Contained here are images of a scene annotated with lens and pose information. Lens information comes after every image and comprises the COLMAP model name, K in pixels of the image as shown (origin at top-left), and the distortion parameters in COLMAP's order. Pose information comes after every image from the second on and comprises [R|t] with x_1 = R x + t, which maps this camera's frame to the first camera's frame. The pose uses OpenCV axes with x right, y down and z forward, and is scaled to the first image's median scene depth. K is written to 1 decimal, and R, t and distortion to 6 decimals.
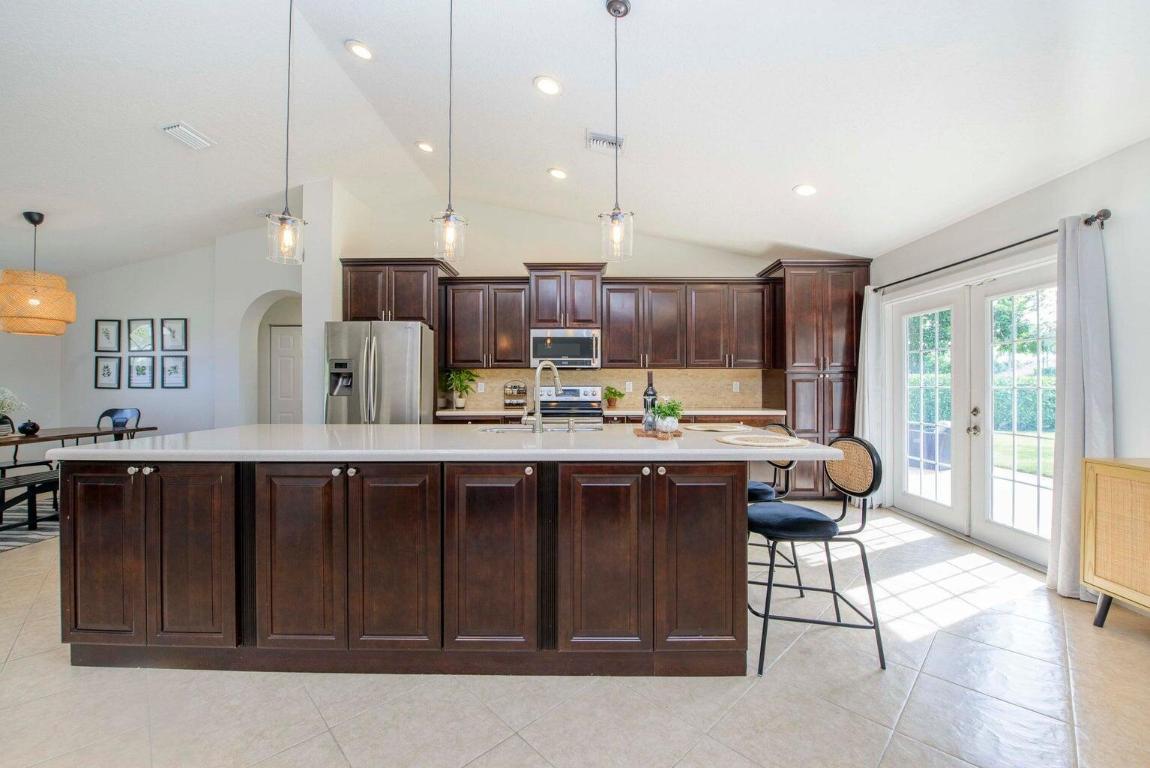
lens RADIAL K [[457.0, 0, 582.9], [0, 457.0, 390.4], [0, 0, 1]] dist [-0.022660, -0.000248]
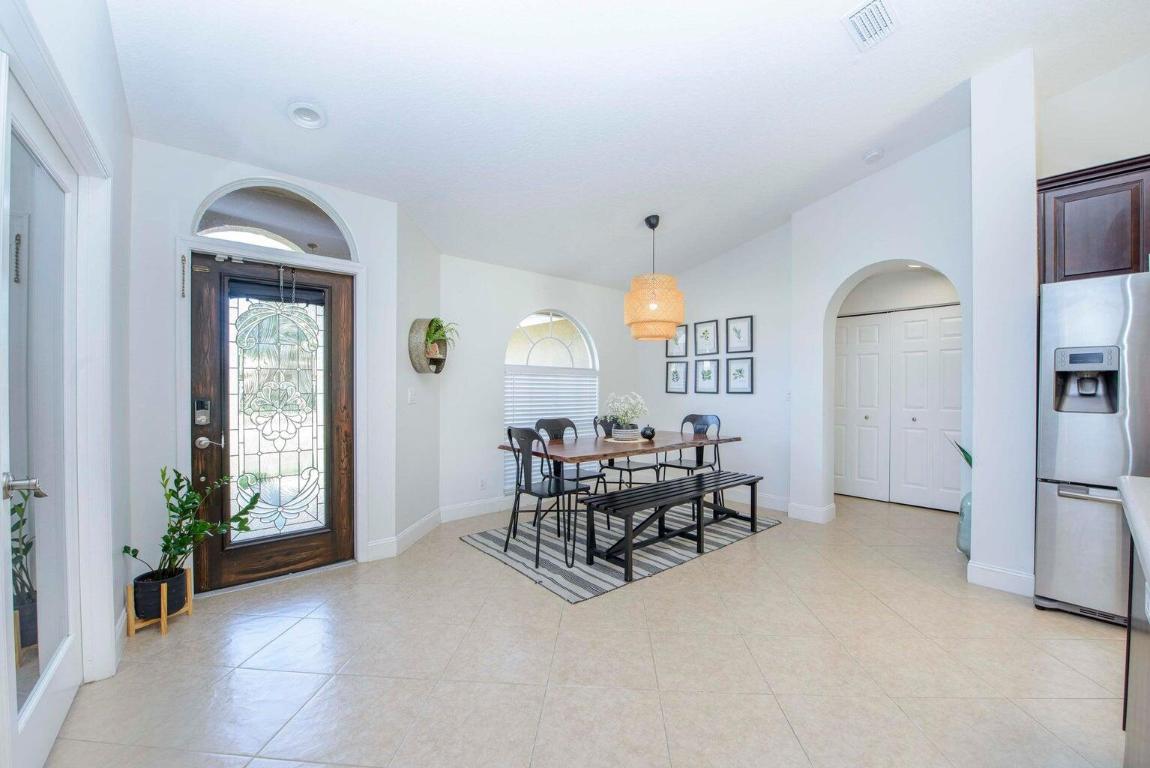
lens RADIAL K [[457.0, 0, 582.9], [0, 457.0, 390.4], [0, 0, 1]] dist [-0.022660, -0.000248]
pose [[0.664334, 0.007088, -0.747403, -0.438328], [-0.011750, 0.999931, -0.000961, -0.006879], [0.747344, 0.009420, 0.664371, 0.150952]]
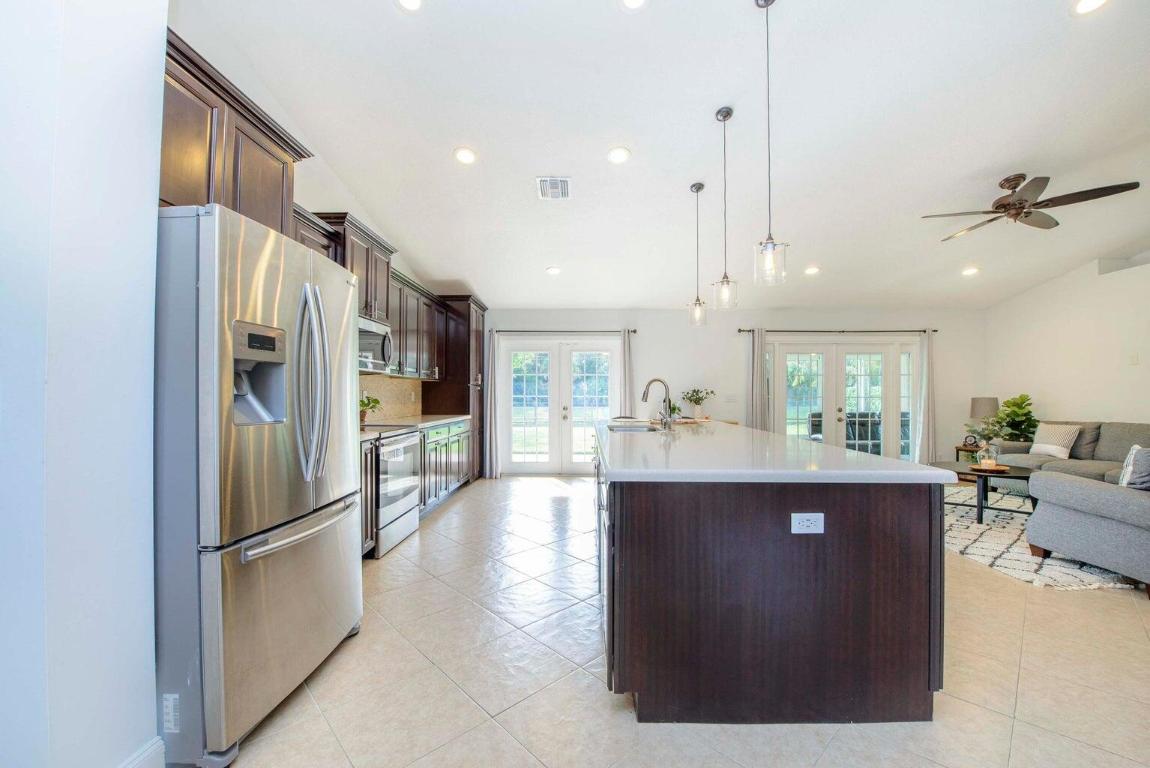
lens RADIAL K [[457.0, 0, 582.9], [0, 457.0, 390.4], [0, 0, 1]] dist [-0.022660, -0.000248]
pose [[0.003474, 0.008517, 0.999958, -0.737452], [0.008335, 0.999929, -0.008545, -0.009069], [-0.999959, 0.008365, 0.003403, 0.604025]]
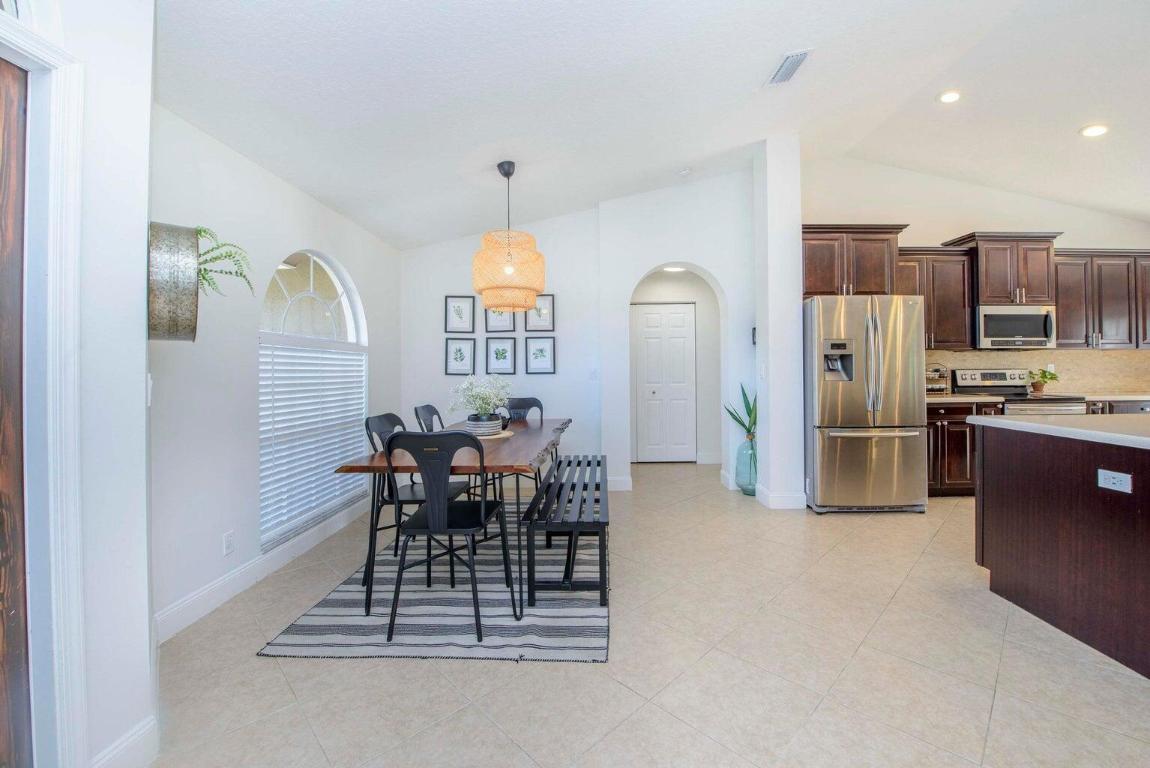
lens RADIAL K [[456.4, 0, 595.6], [0, 456.4, 369.2], [0, 0, 1]] dist [-0.022588, -0.000076]
pose [[0.999982, -0.006005, 0.000612, -0.818403], [0.006012, 0.999895, -0.013175, -0.002218], [-0.000533, 0.013178, 0.999913, 0.113157]]
